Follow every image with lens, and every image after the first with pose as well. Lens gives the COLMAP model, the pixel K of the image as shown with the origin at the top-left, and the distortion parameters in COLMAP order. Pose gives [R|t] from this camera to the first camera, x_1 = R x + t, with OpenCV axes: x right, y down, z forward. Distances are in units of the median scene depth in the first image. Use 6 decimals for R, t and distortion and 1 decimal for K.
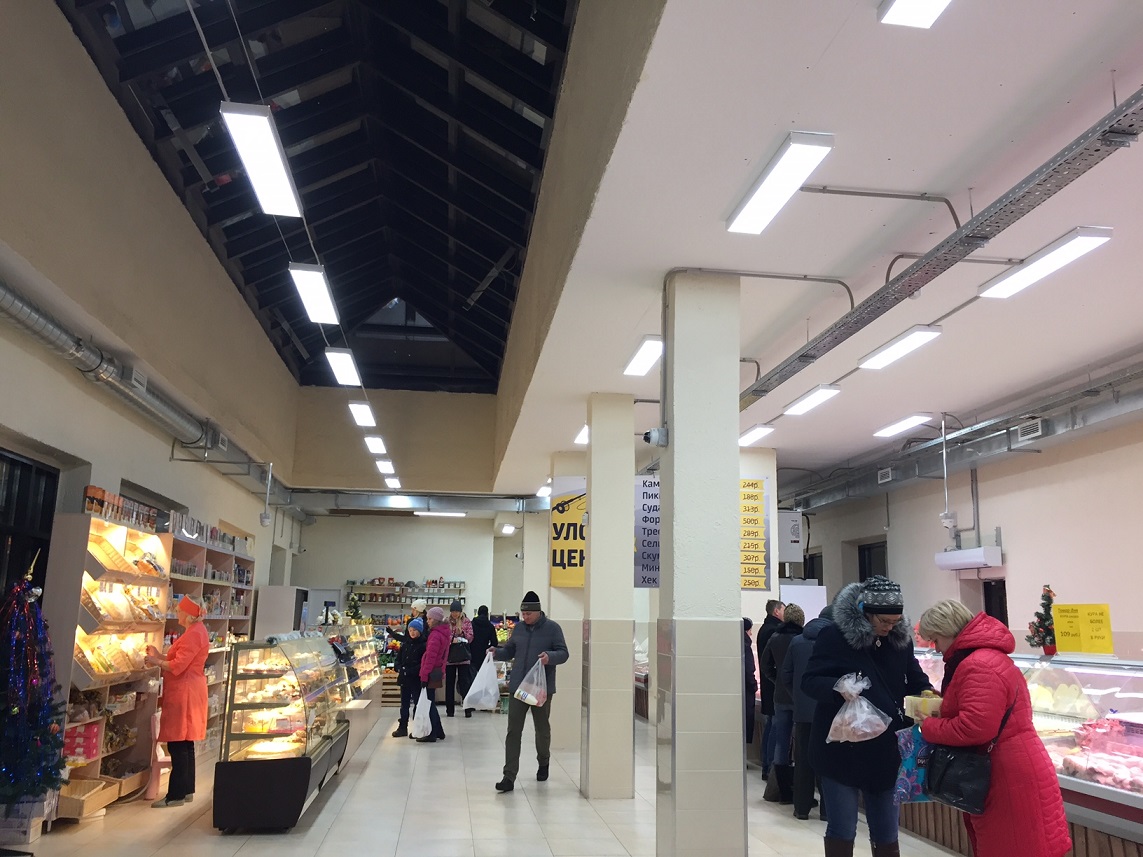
lens RADIAL K [[962.4, 0, 571.5], [0, 962.4, 428.5], [0, 0, 1]] dist [0.051540, -0.002137]
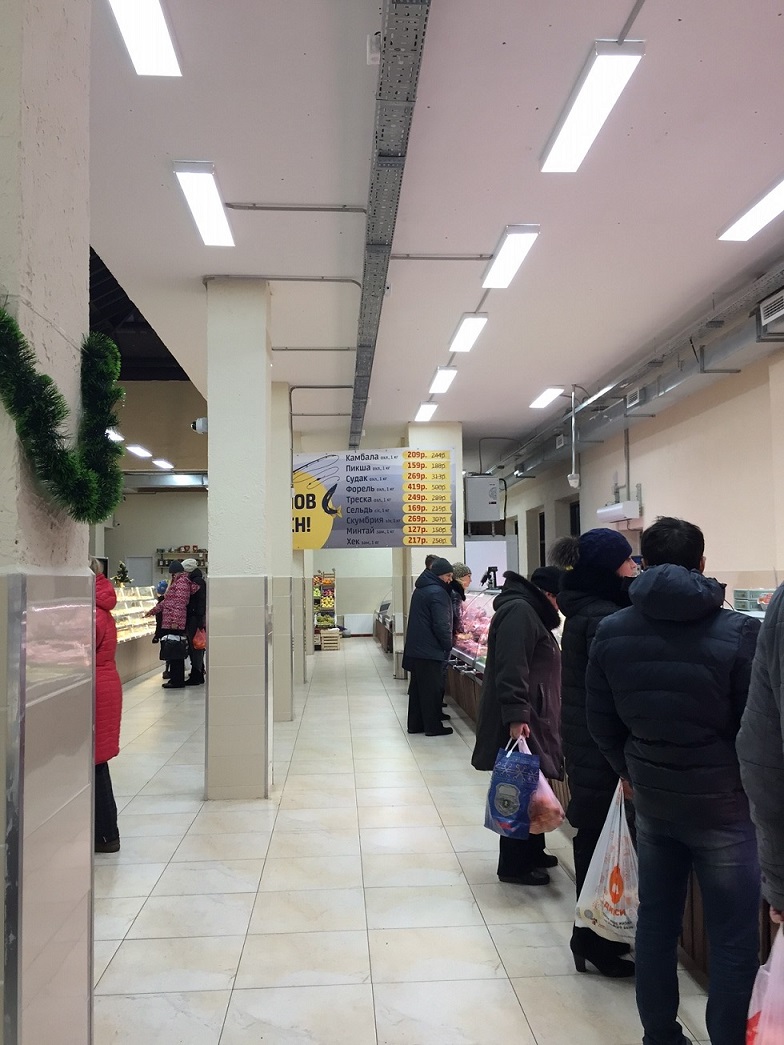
lens RADIAL K [[879.9, 0, 392.0], [0, 879.9, 522.5], [0, 0, 1]] dist [0.051540, -0.002137]
pose [[0.996990, -0.036691, -0.068300, 0.200022], [0.045610, 0.989934, 0.133979, -0.004017], [0.062697, -0.136691, 0.988628, -0.032841]]
